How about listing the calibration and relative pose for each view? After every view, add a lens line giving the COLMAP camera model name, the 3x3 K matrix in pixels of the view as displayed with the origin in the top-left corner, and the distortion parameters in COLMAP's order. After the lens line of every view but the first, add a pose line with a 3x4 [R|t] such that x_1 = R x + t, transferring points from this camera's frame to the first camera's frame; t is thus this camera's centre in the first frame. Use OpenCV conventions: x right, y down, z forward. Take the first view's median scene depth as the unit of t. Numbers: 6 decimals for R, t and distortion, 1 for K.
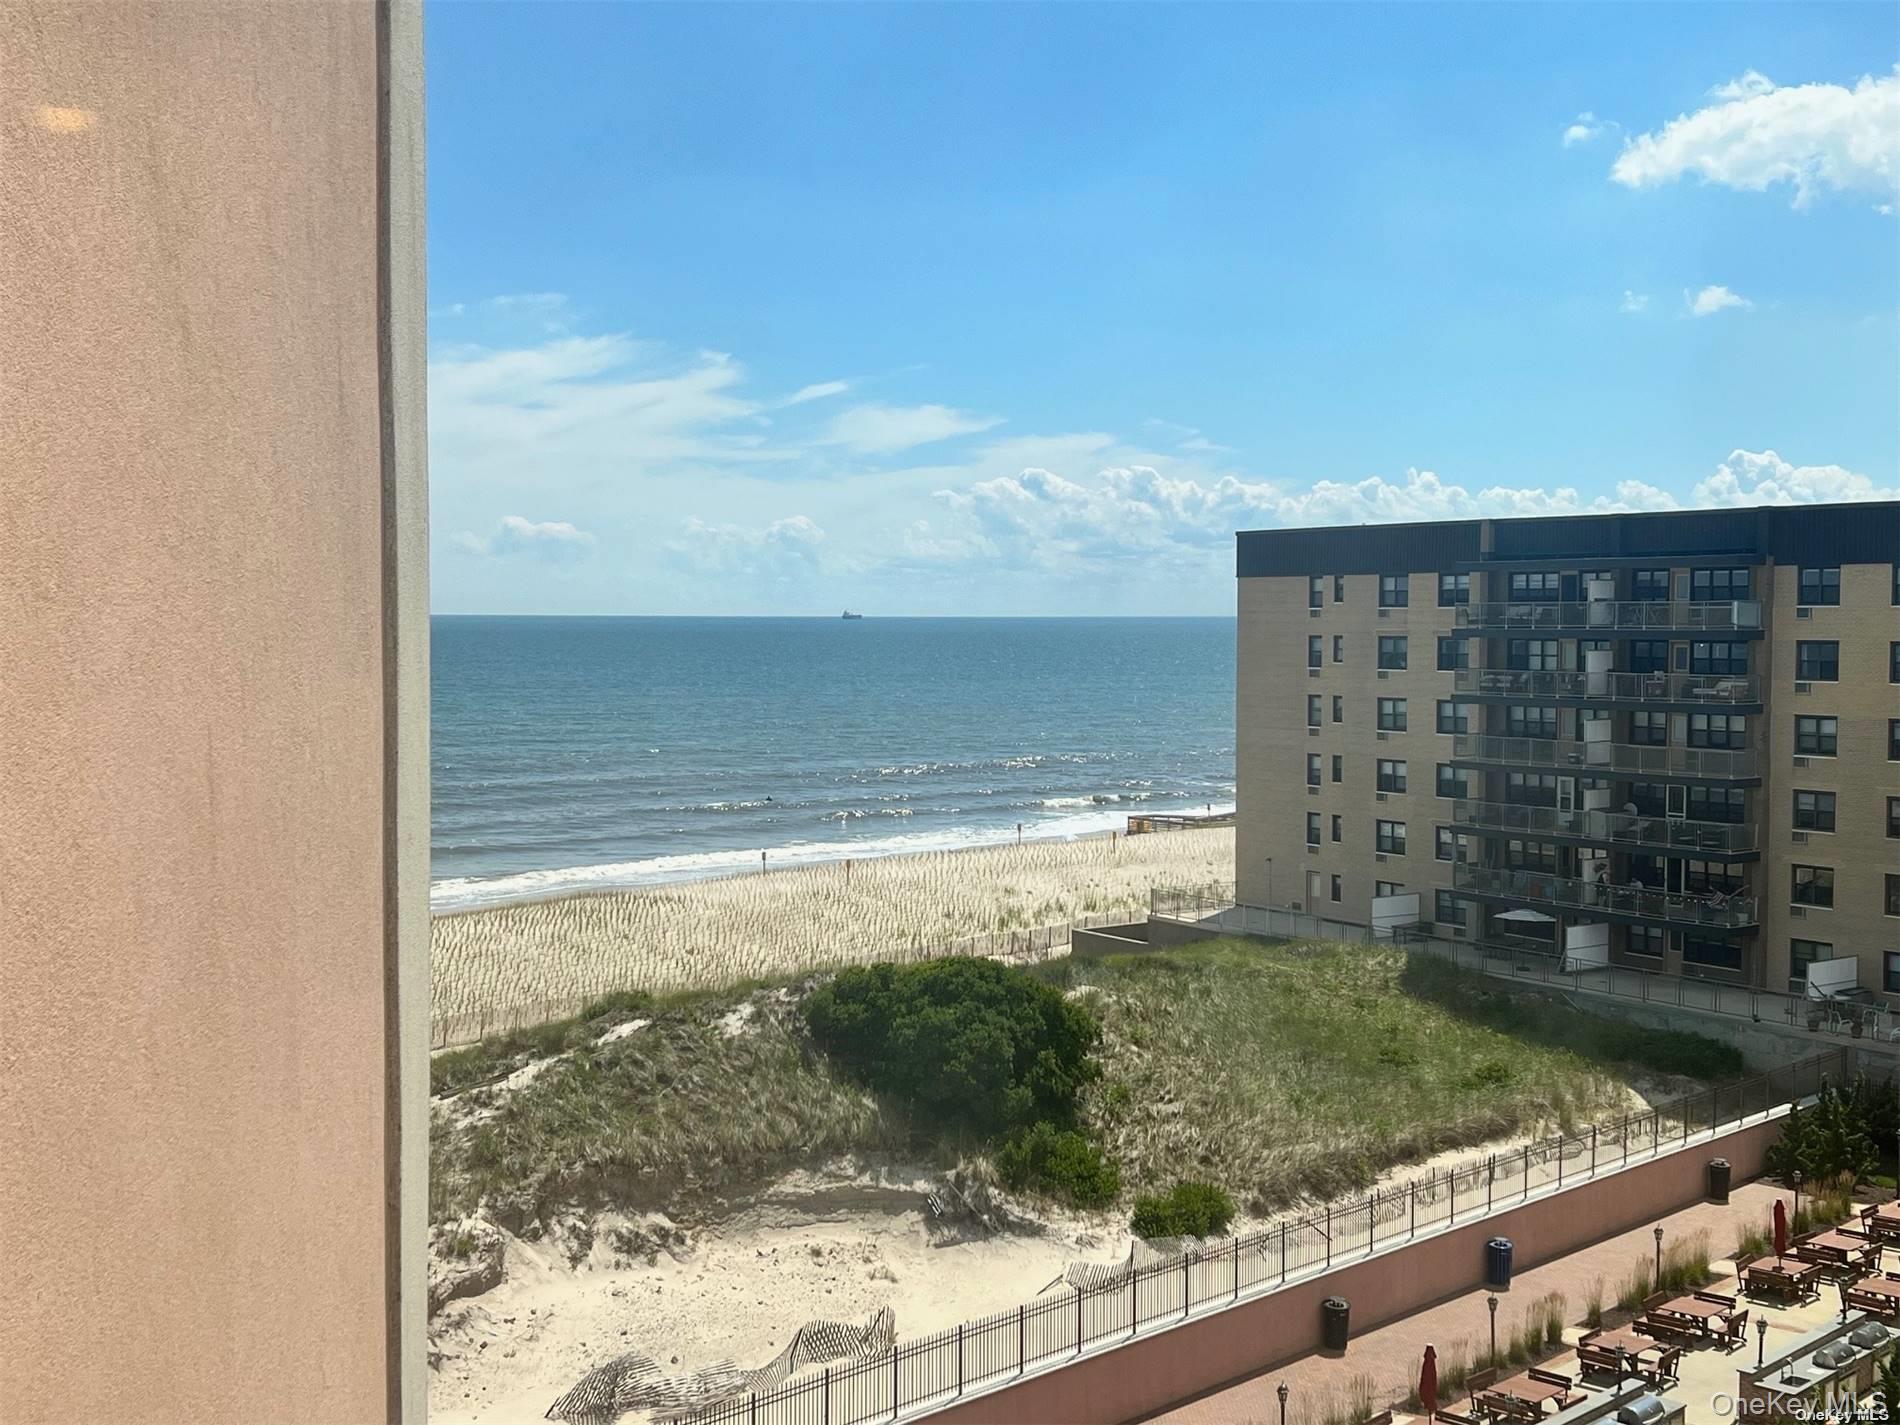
lens RADIAL K [[1730.1, 0, 950.0], [0, 1730.1, 712.5], [0, 0, 1]] dist [0.043930, -0.119423]
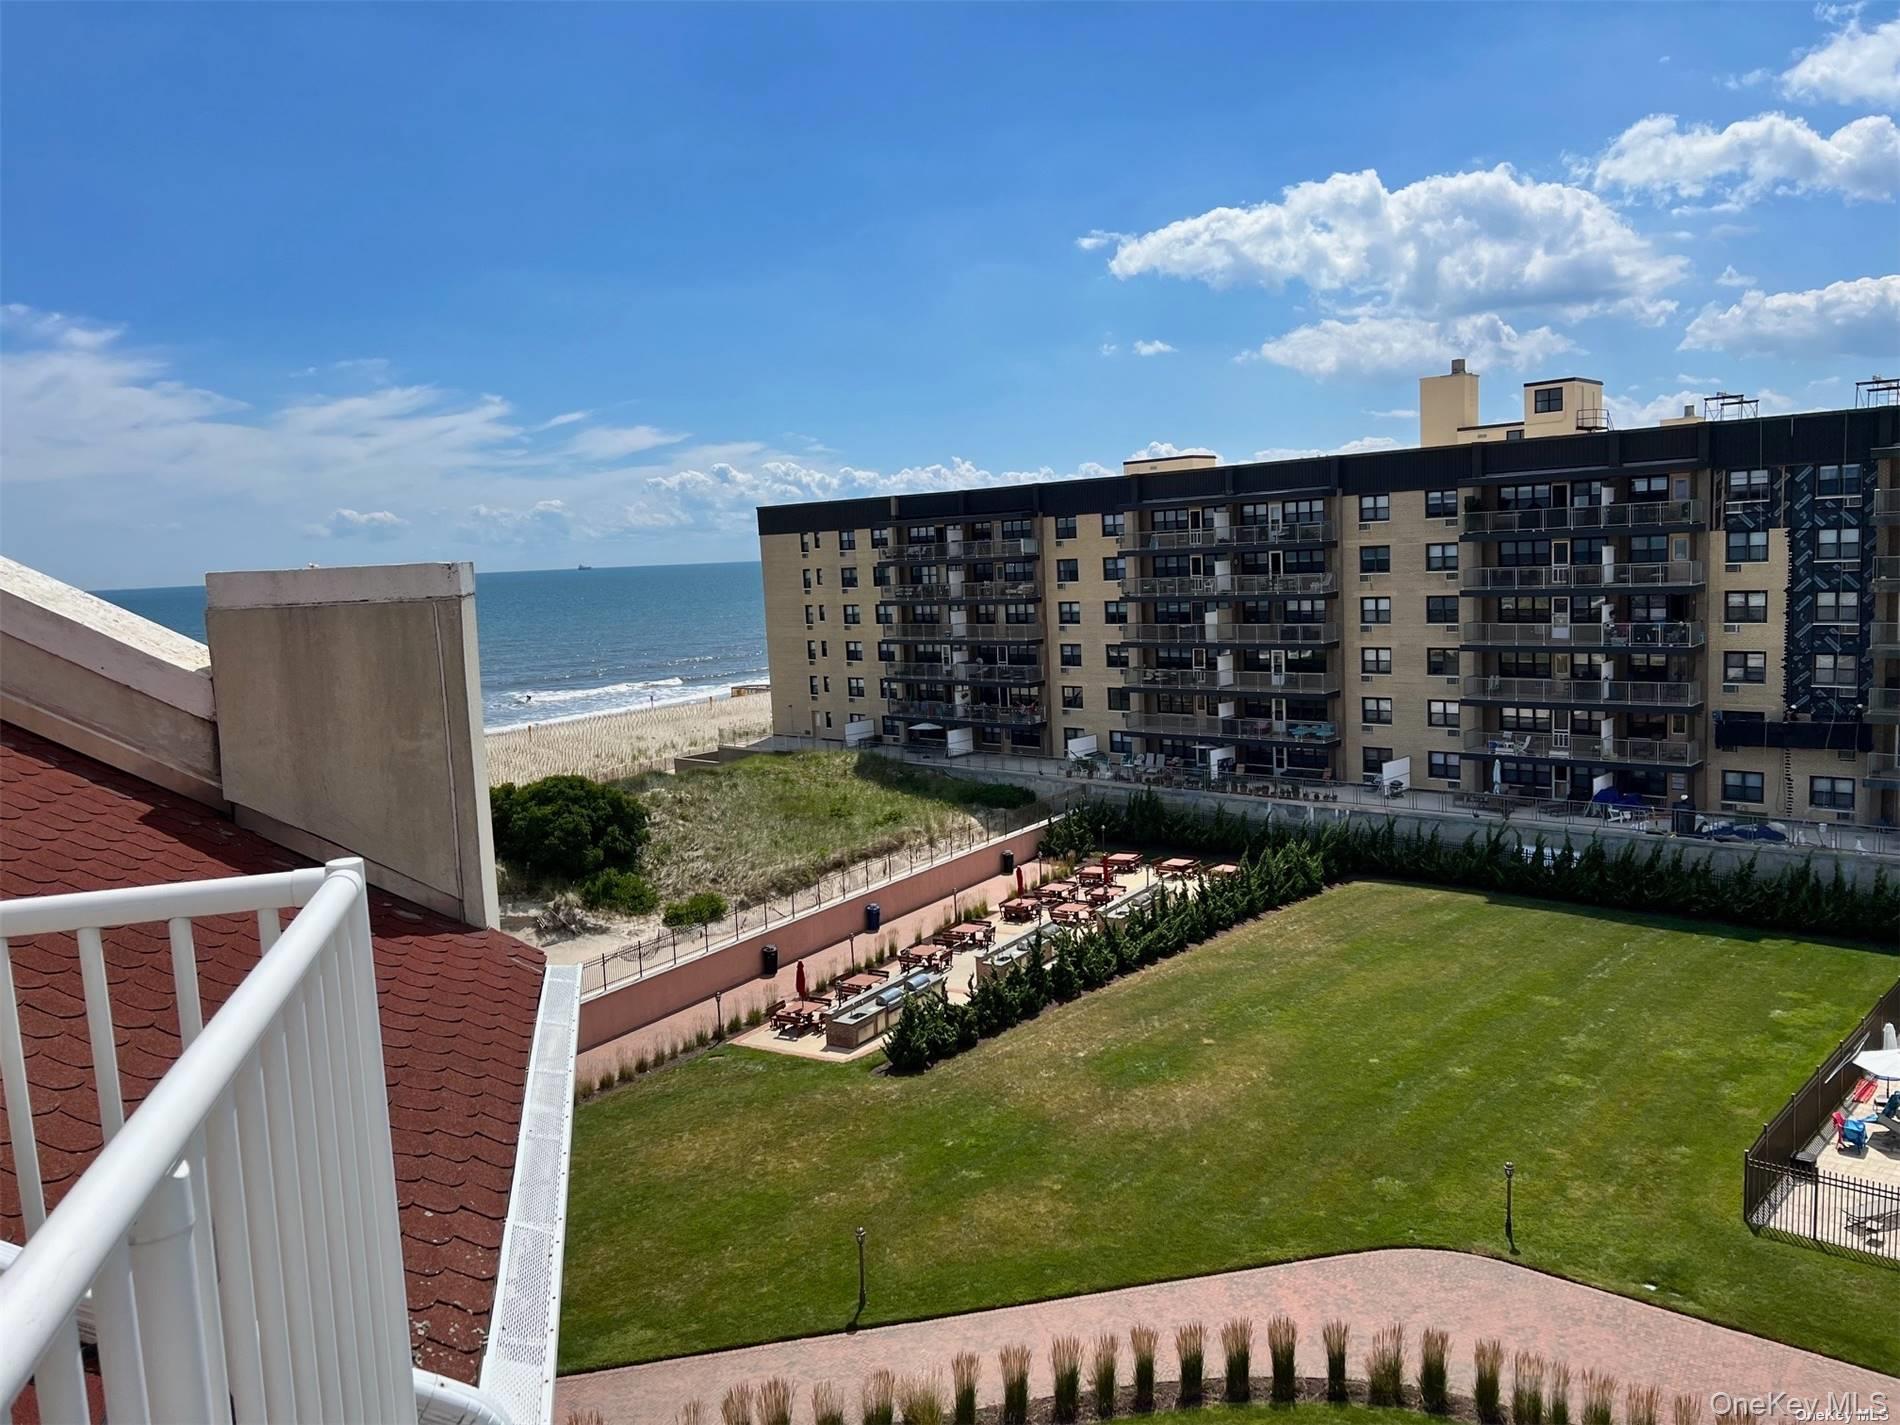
lens RADIAL K [[1136.7, 0, 951.3], [0, 1136.7, 688.9], [0, 0, 1]] dist [0.001102, -0.000190]
pose [[0.975979, -0.069654, 0.206430, 0.129170], [0.057685, 0.996317, 0.063449, 0.009622], [-0.210089, -0.050017, 0.976402, -0.110661]]
